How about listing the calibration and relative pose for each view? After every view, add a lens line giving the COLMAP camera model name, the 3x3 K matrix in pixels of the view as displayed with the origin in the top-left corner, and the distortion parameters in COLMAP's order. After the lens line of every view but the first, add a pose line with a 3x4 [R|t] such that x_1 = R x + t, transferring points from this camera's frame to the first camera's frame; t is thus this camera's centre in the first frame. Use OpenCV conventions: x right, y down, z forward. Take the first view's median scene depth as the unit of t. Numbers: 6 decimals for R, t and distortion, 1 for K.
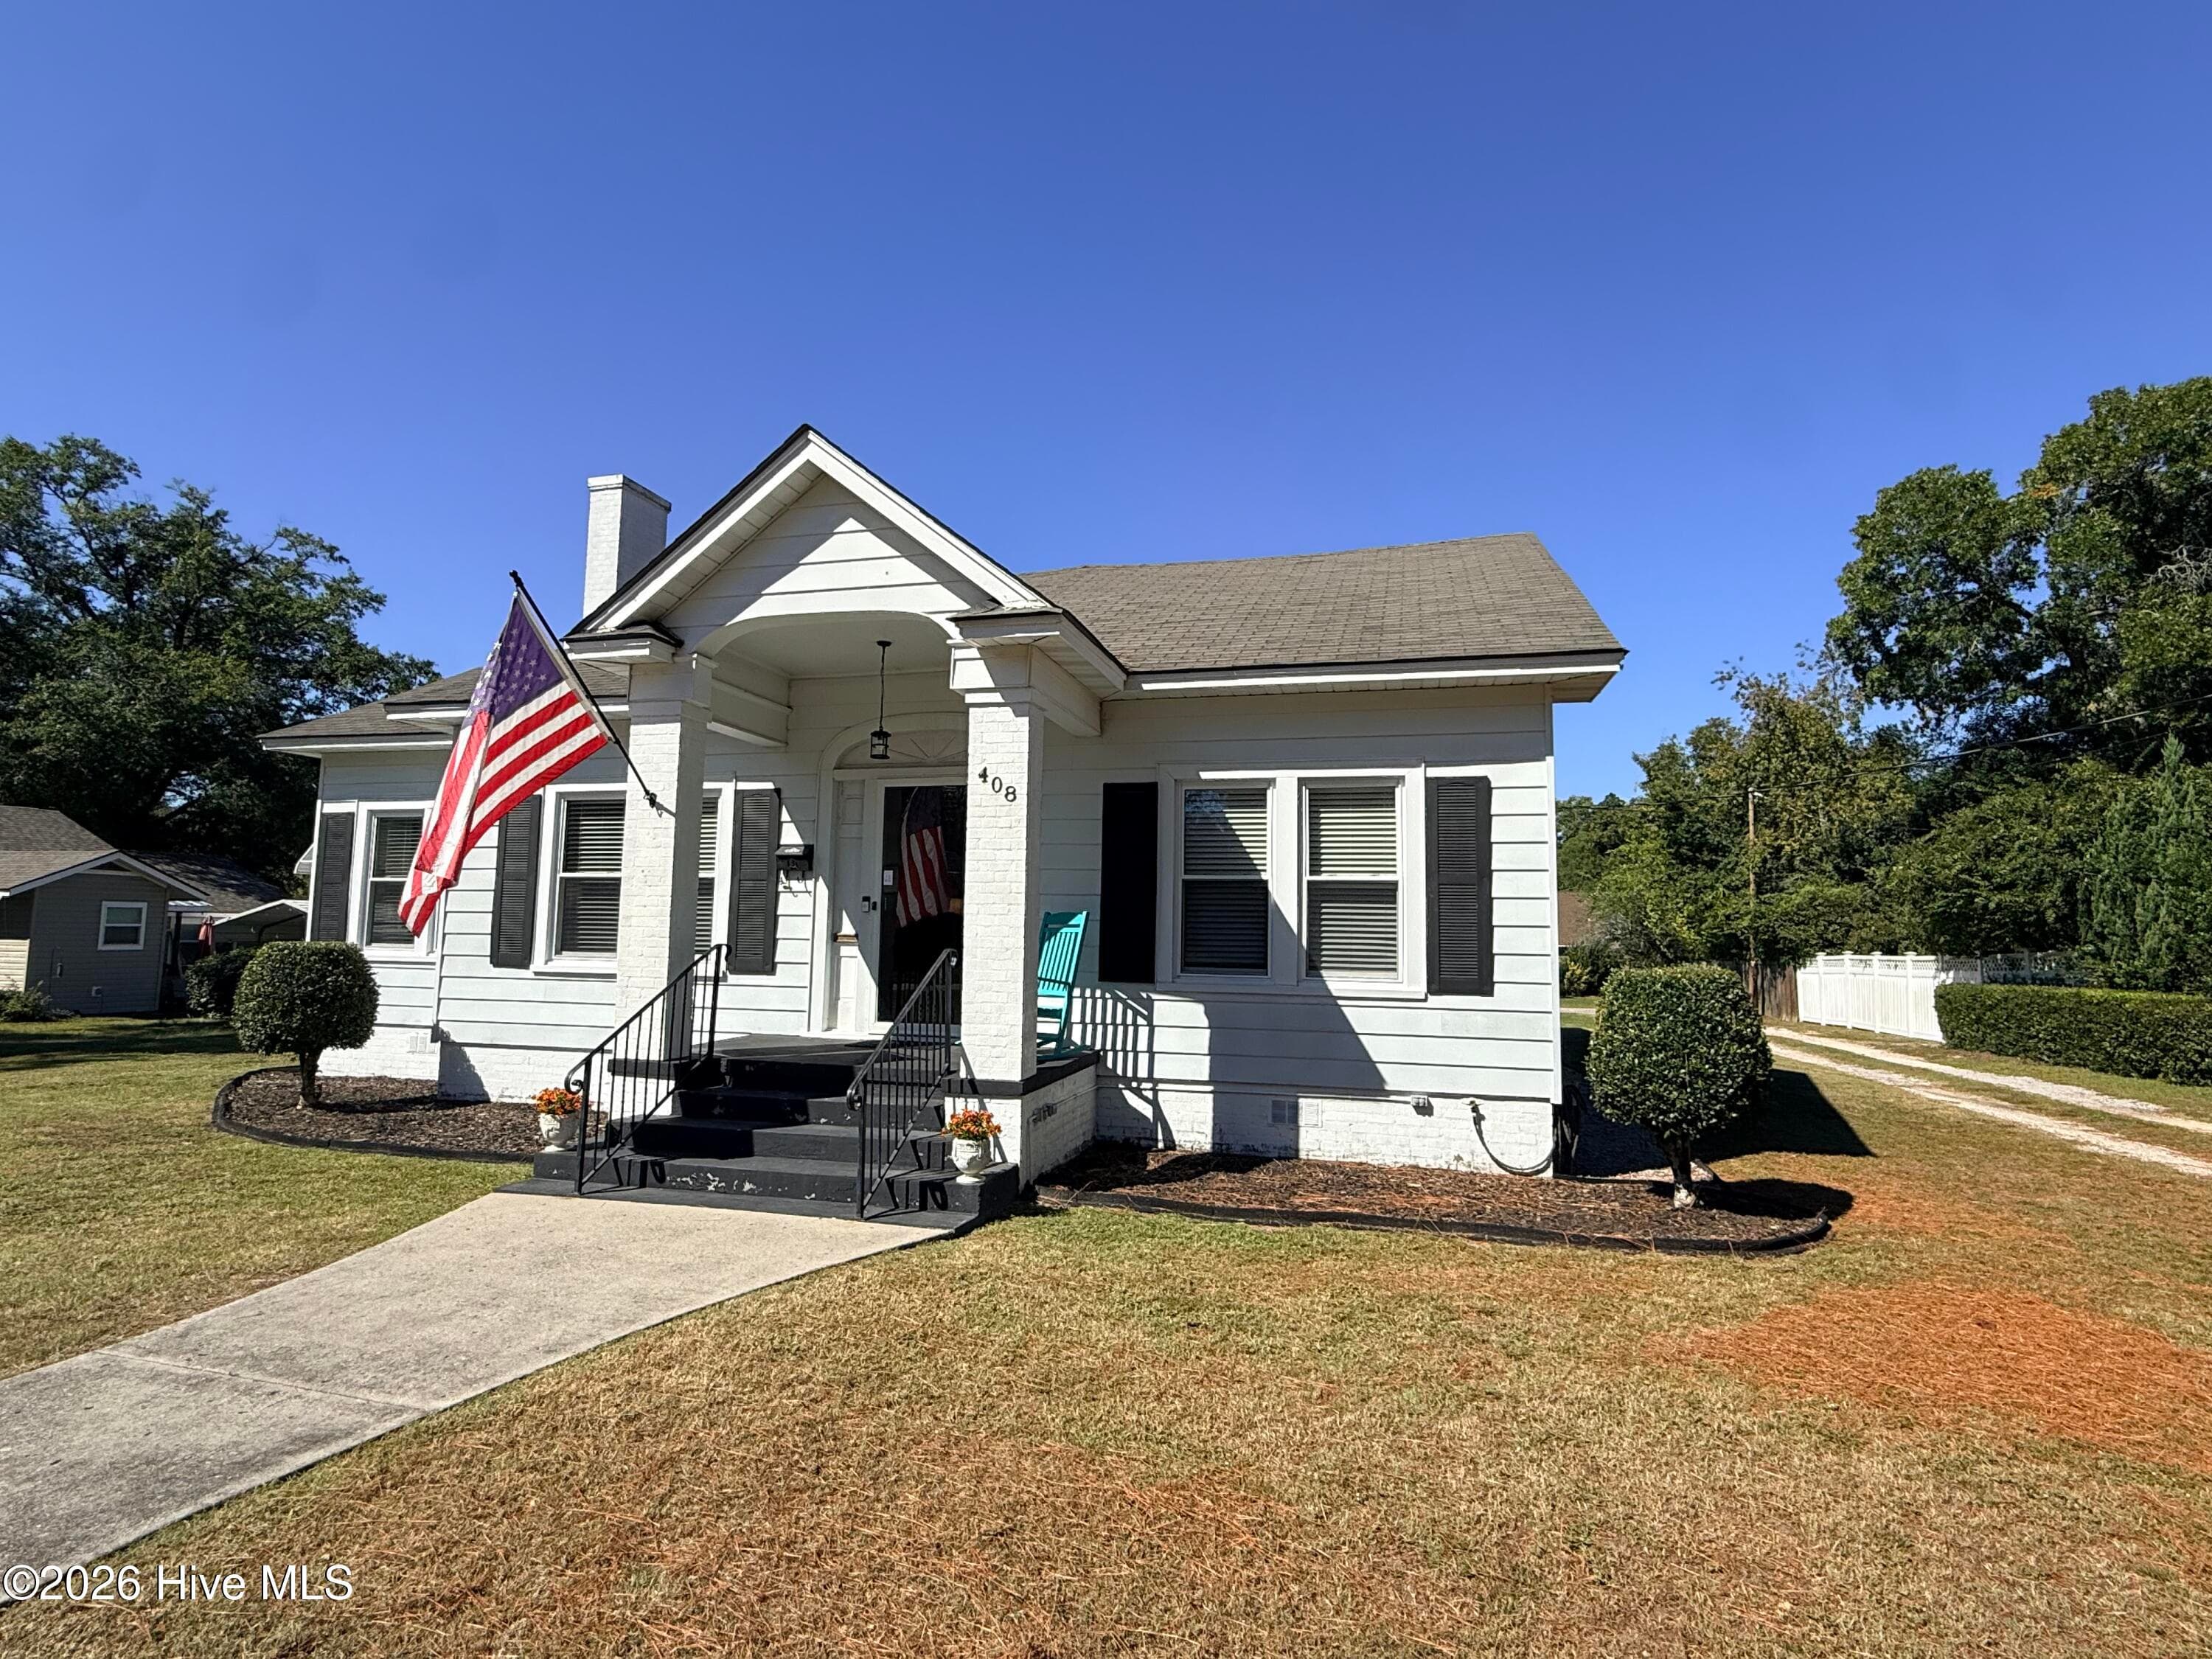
lens RADIAL K [[1115.0, 0, 1110.9], [0, 1115.0, 833.9], [0, 0, 1]] dist [0.004273, -0.001539]
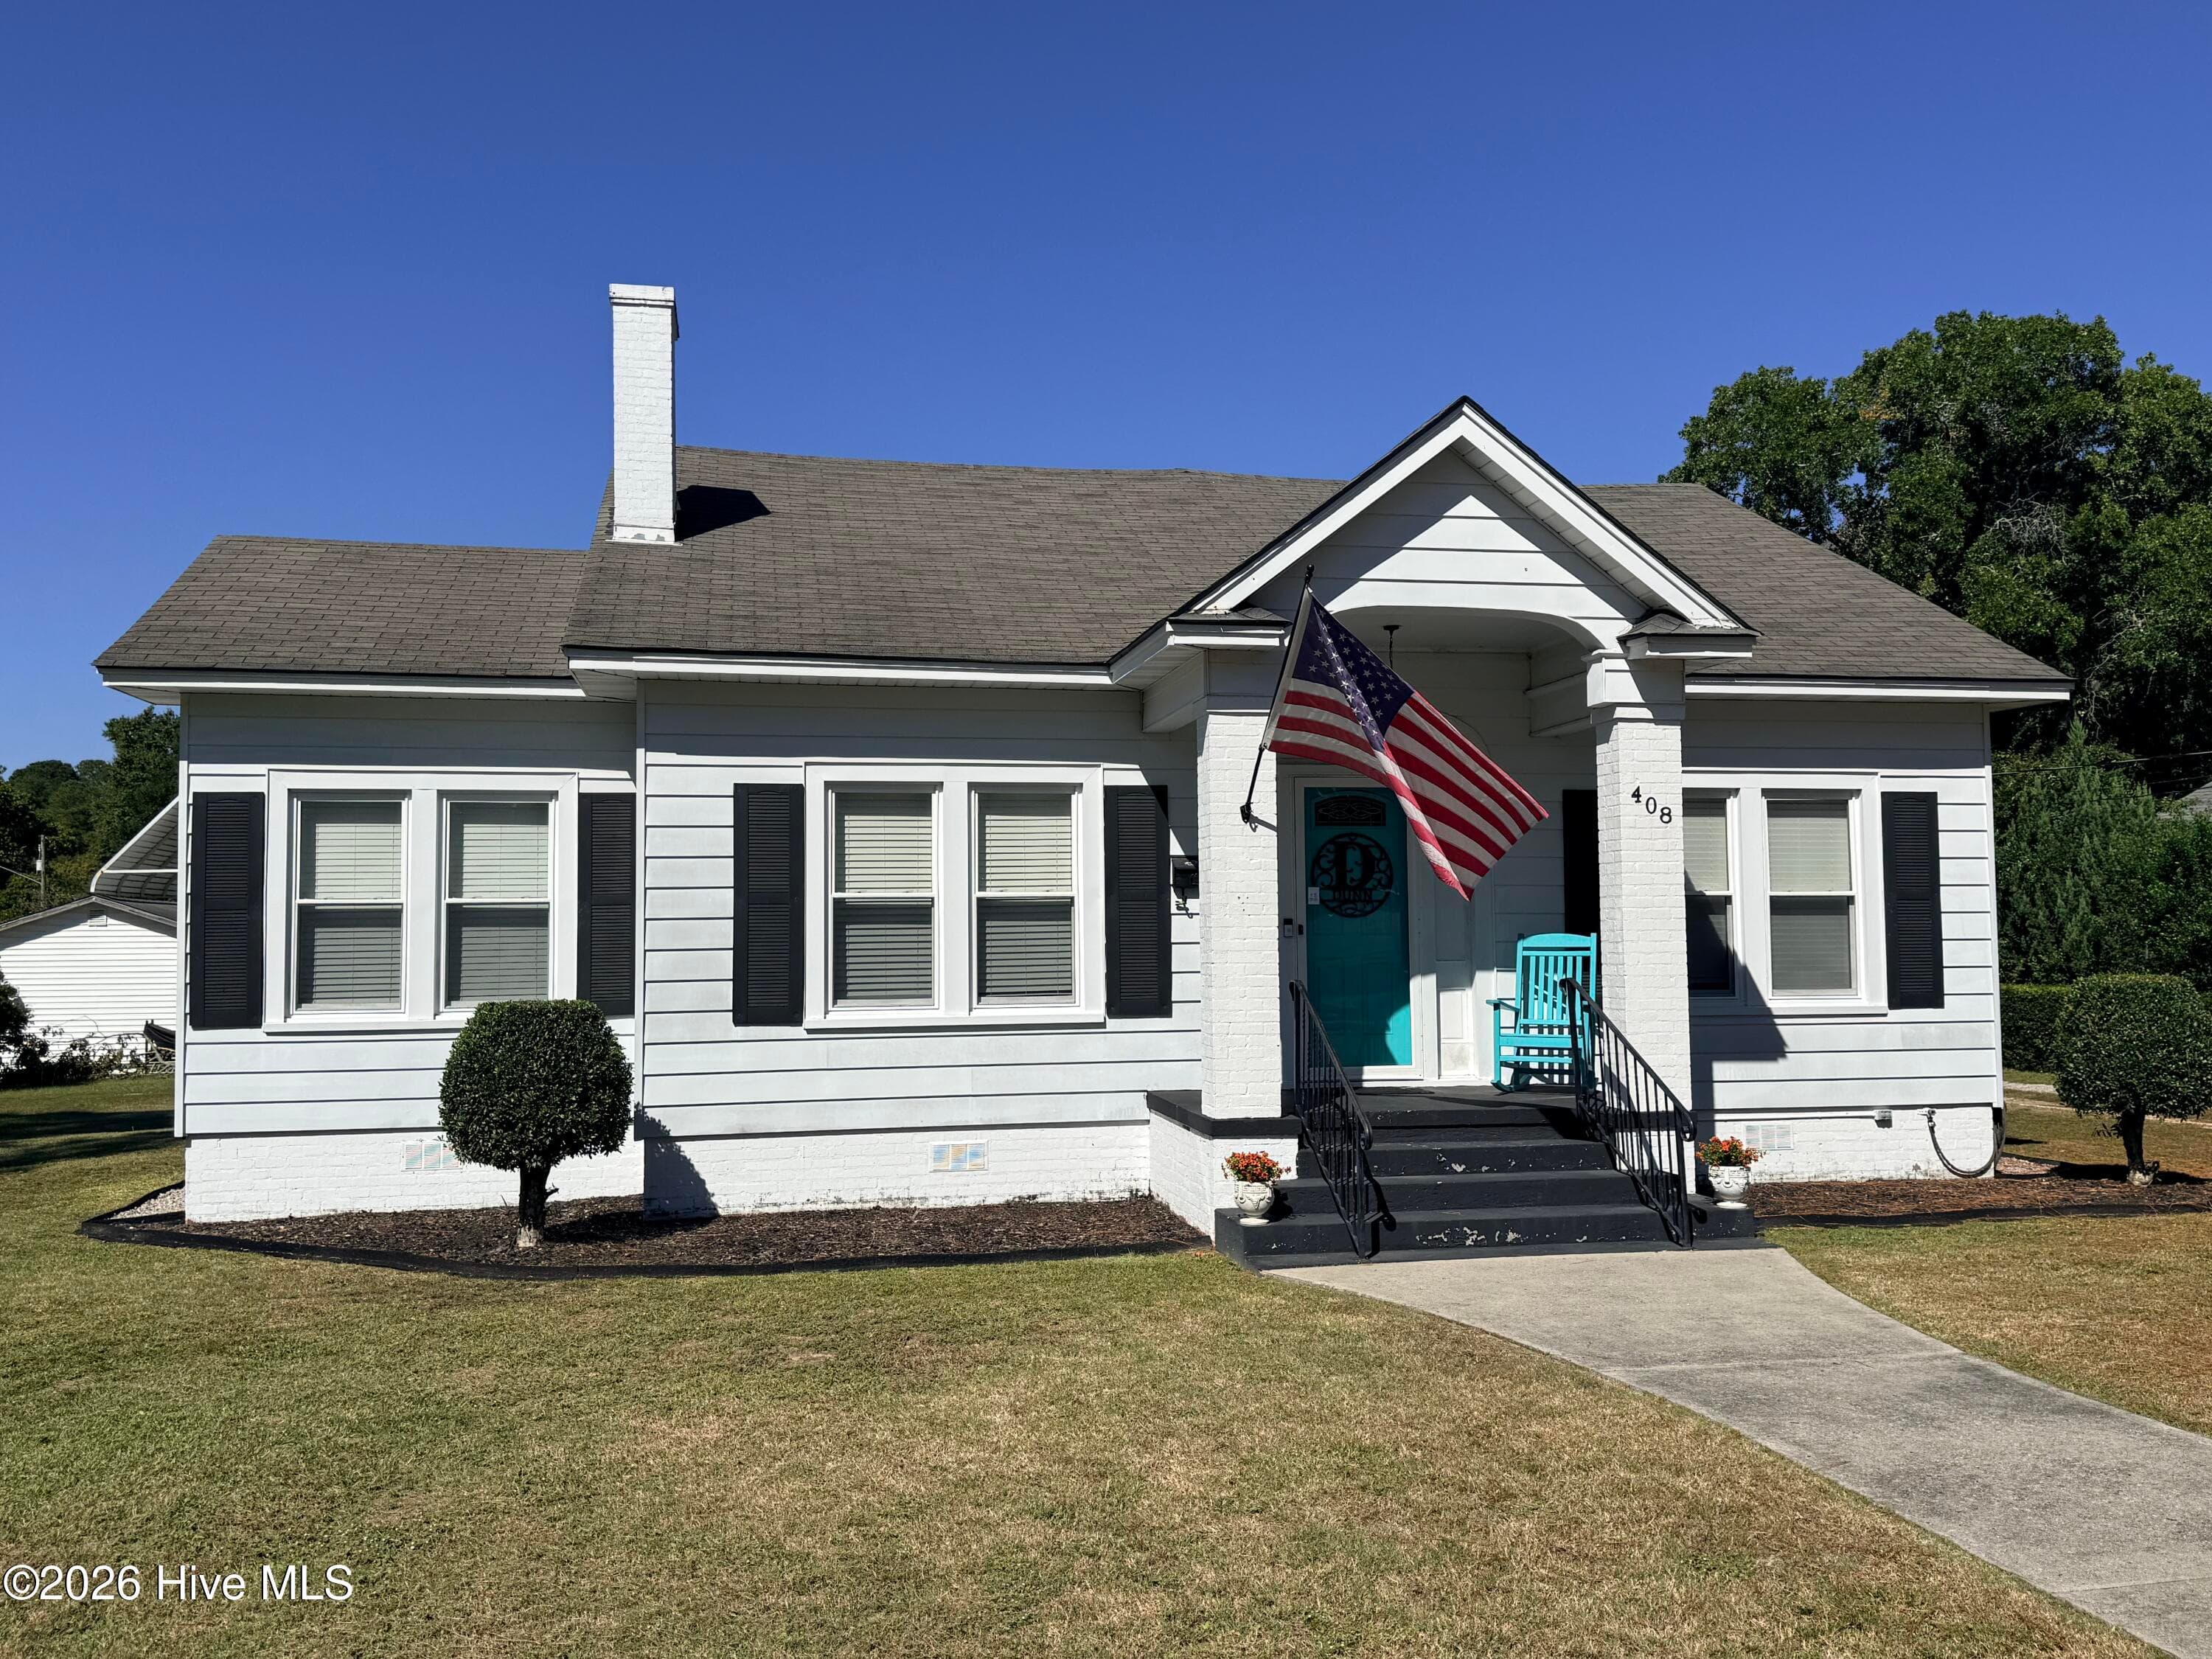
lens RADIAL K [[1857.8, 0, 1112.0], [0, 1857.8, 834.6], [0, 0, 1]] dist [0.132032, -0.198838]
pose [[0.898605, 0.000619, 0.438759, -0.930110], [-0.015915, 0.999387, 0.031184, -0.046840], [-0.438470, -0.035005, 0.898064, -0.184736]]
